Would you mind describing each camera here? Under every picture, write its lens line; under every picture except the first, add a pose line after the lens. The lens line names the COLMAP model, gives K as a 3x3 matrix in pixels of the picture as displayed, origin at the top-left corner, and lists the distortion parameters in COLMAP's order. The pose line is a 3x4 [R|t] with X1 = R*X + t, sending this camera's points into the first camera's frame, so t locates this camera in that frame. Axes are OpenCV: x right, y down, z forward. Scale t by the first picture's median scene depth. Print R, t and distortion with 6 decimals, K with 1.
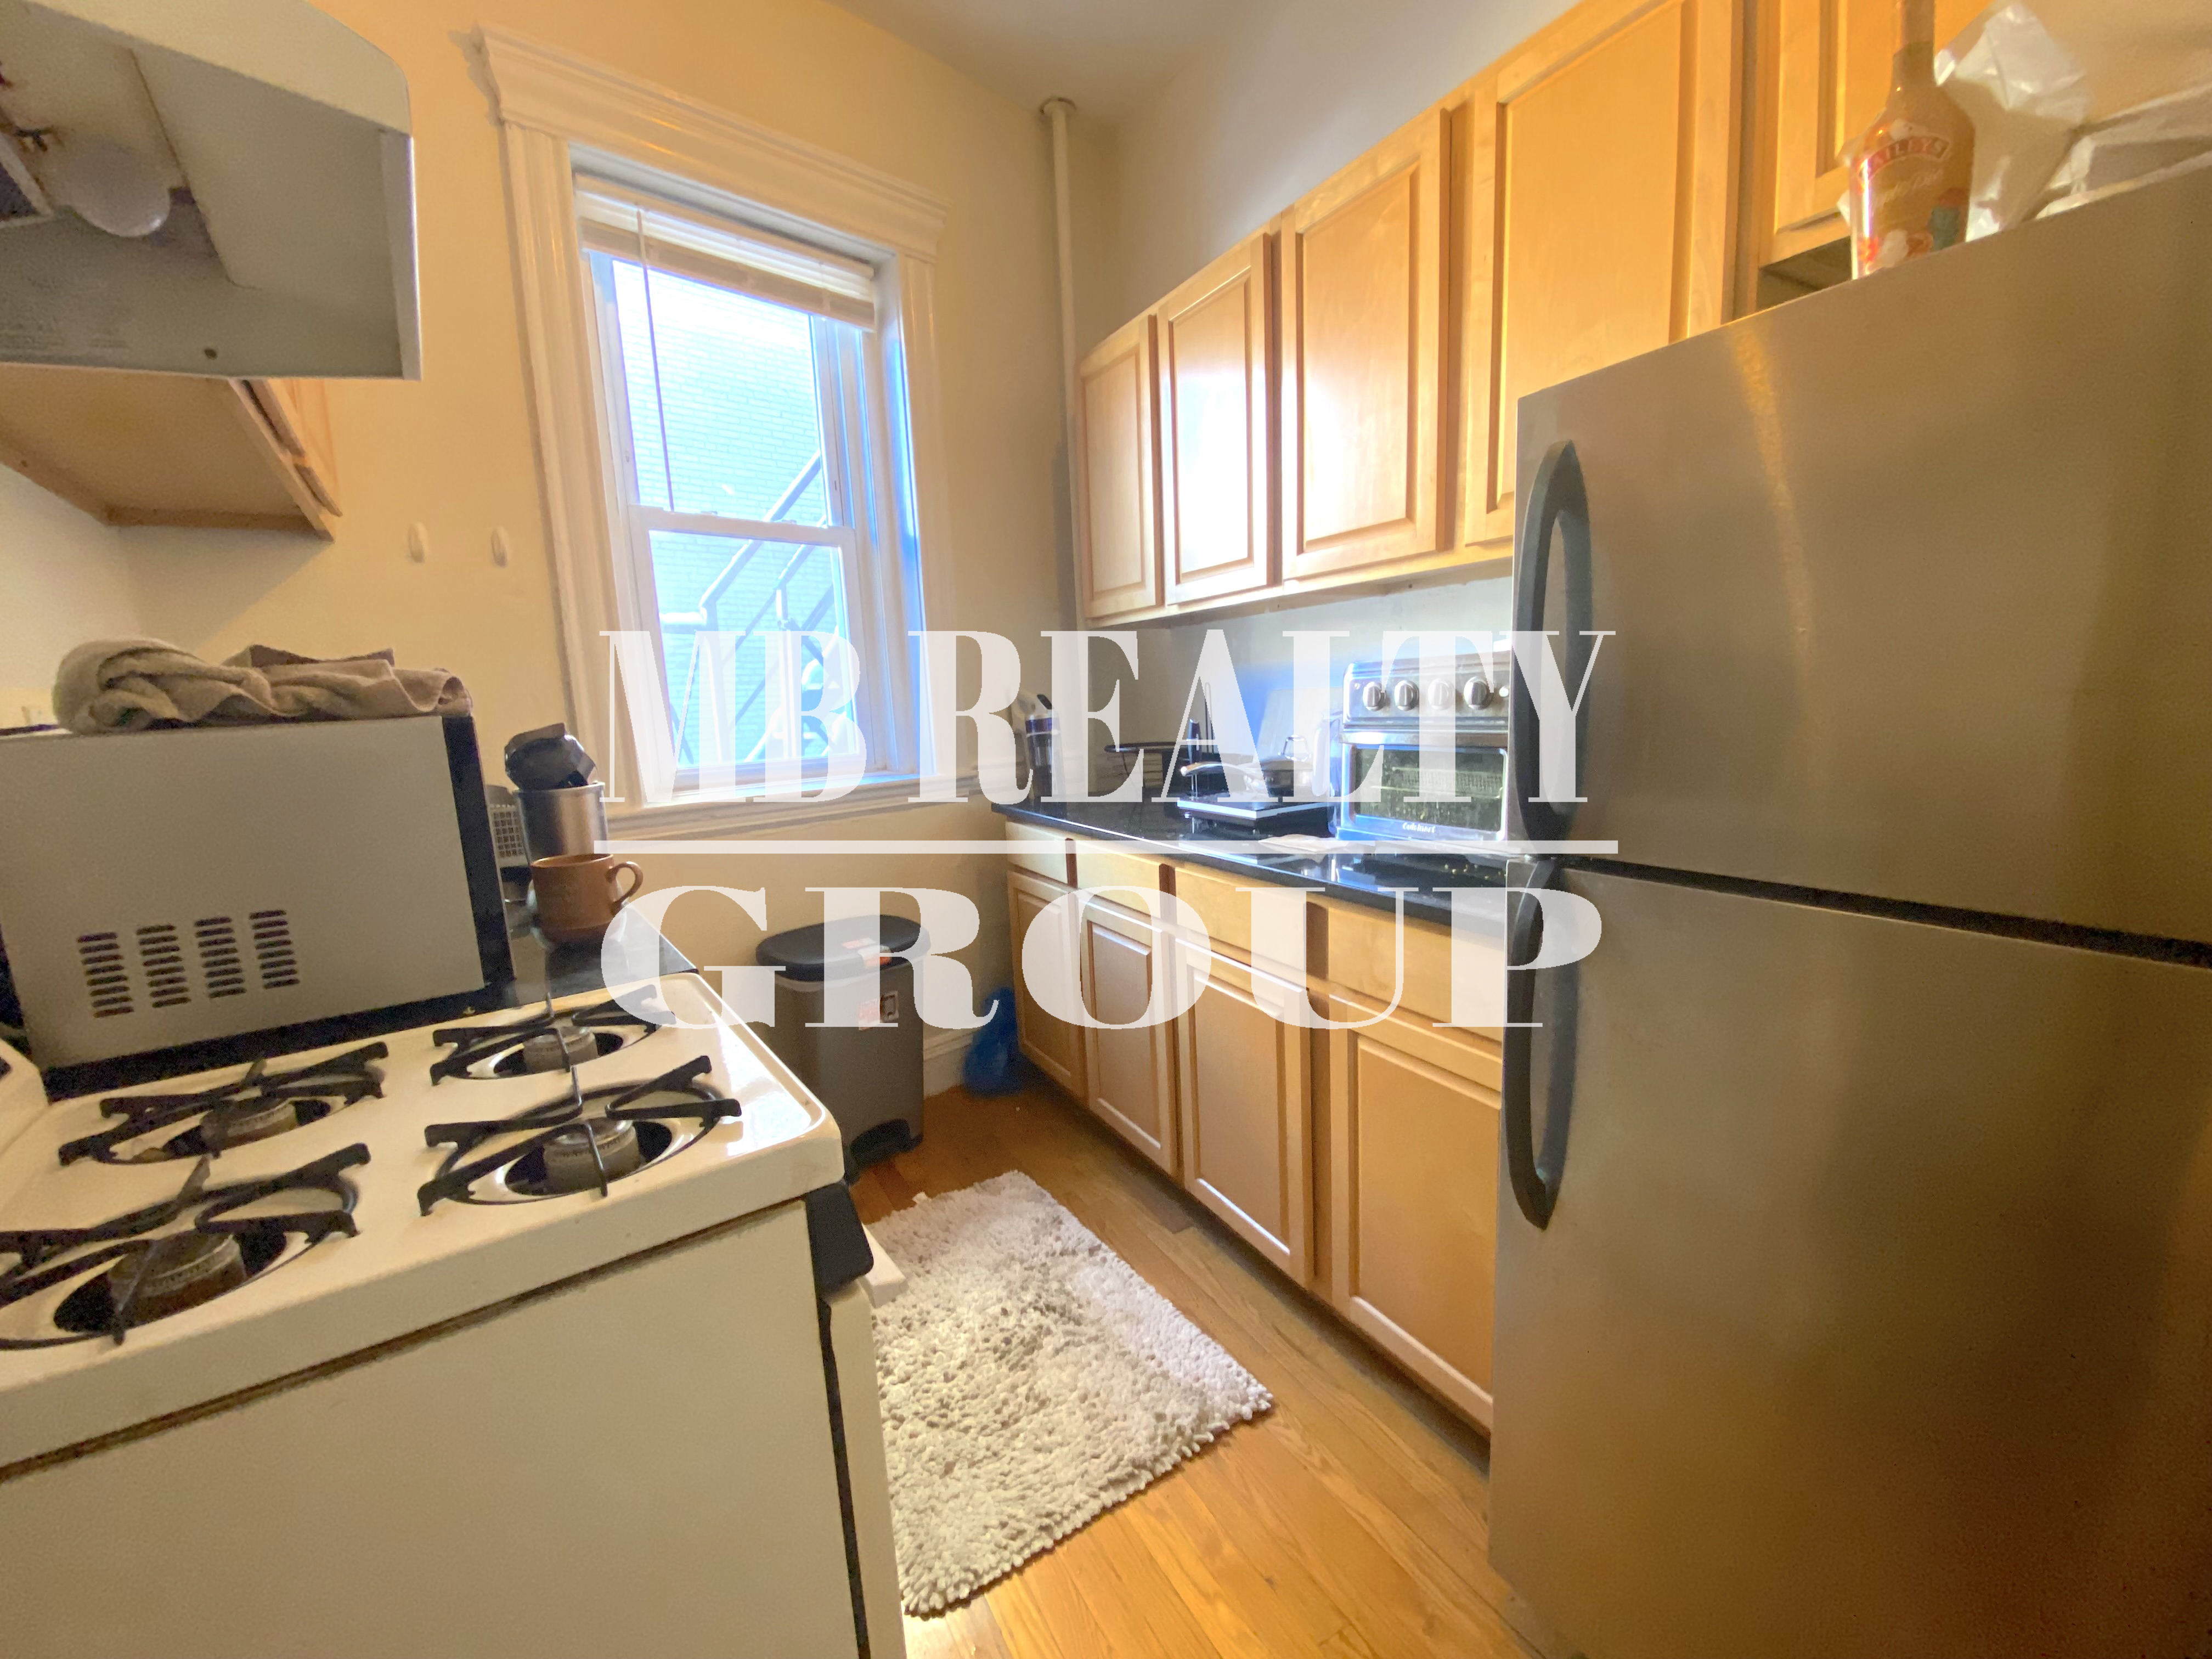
lens RADIAL K [[886.2, 0, 1102.4], [0, 886.2, 846.6], [0, 0, 1]] dist [-0.001204, -0.014525]
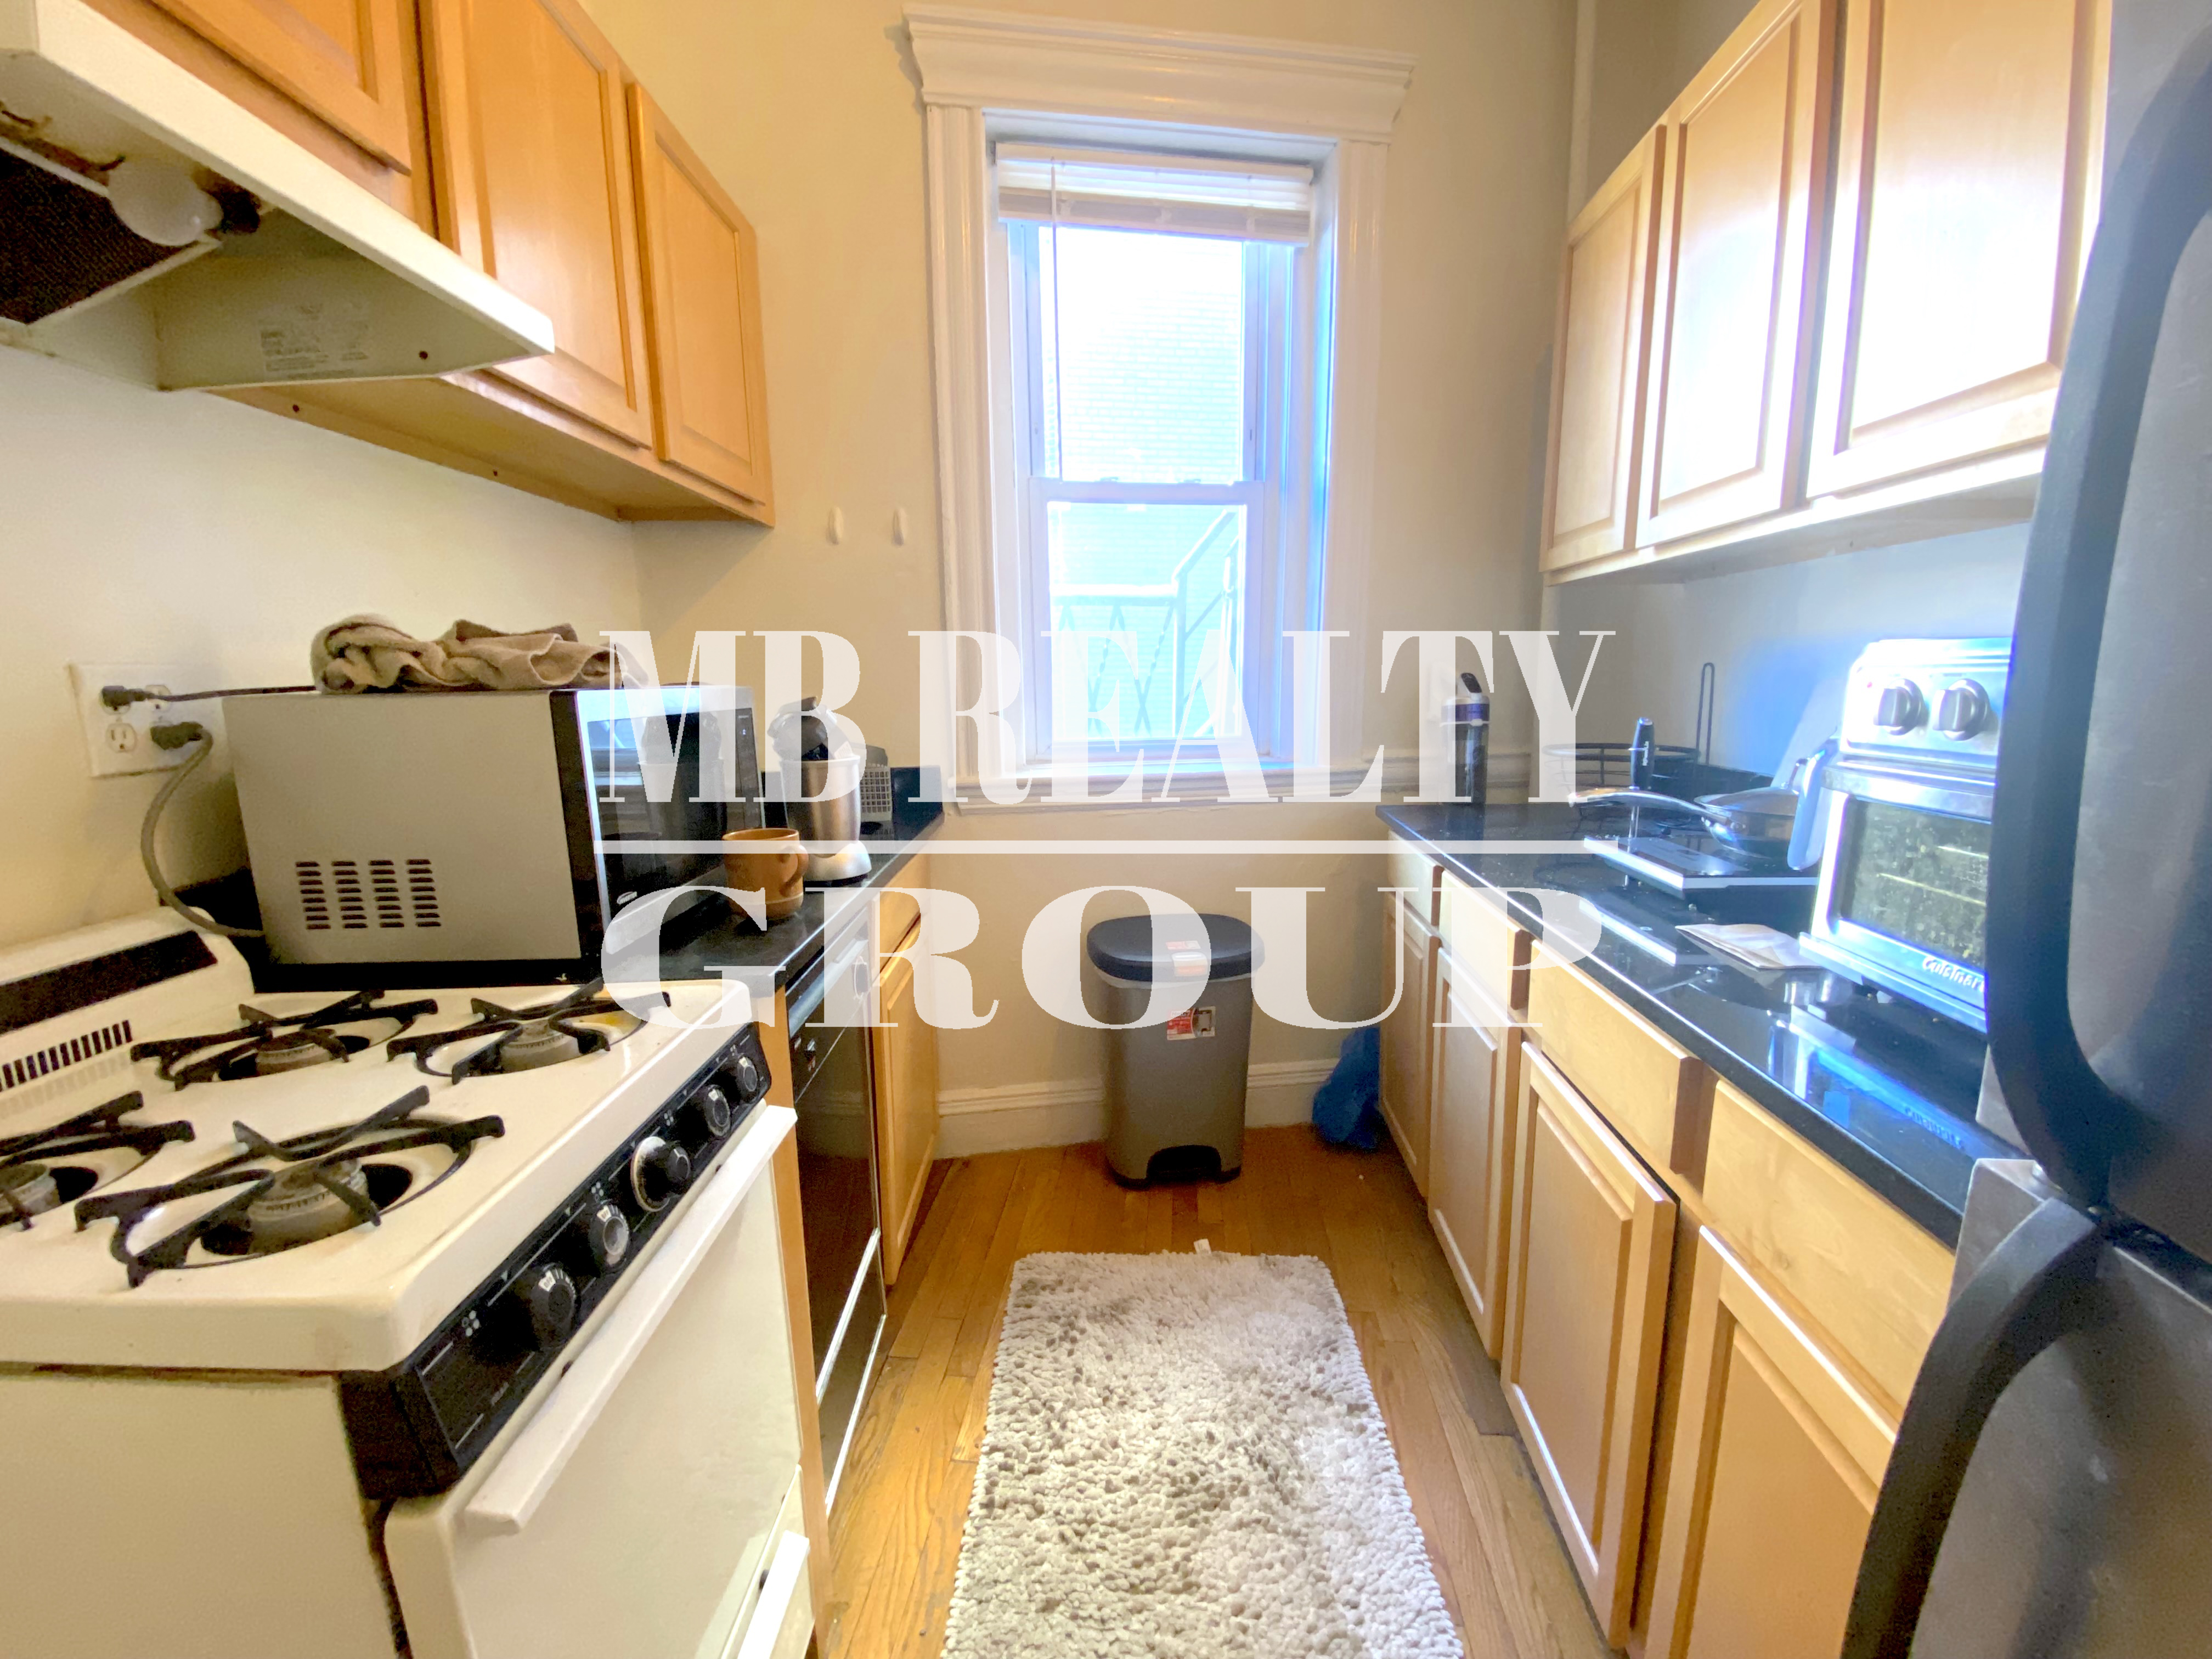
lens RADIAL K [[886.2, 0, 1102.4], [0, 886.2, 846.6], [0, 0, 1]] dist [-0.001204, -0.014525]
pose [[0.820835, 0.135310, -0.554906, 0.188758], [-0.117066, 0.990764, 0.068423, -0.059297], [0.559039, 0.008796, 0.829095, 0.266415]]
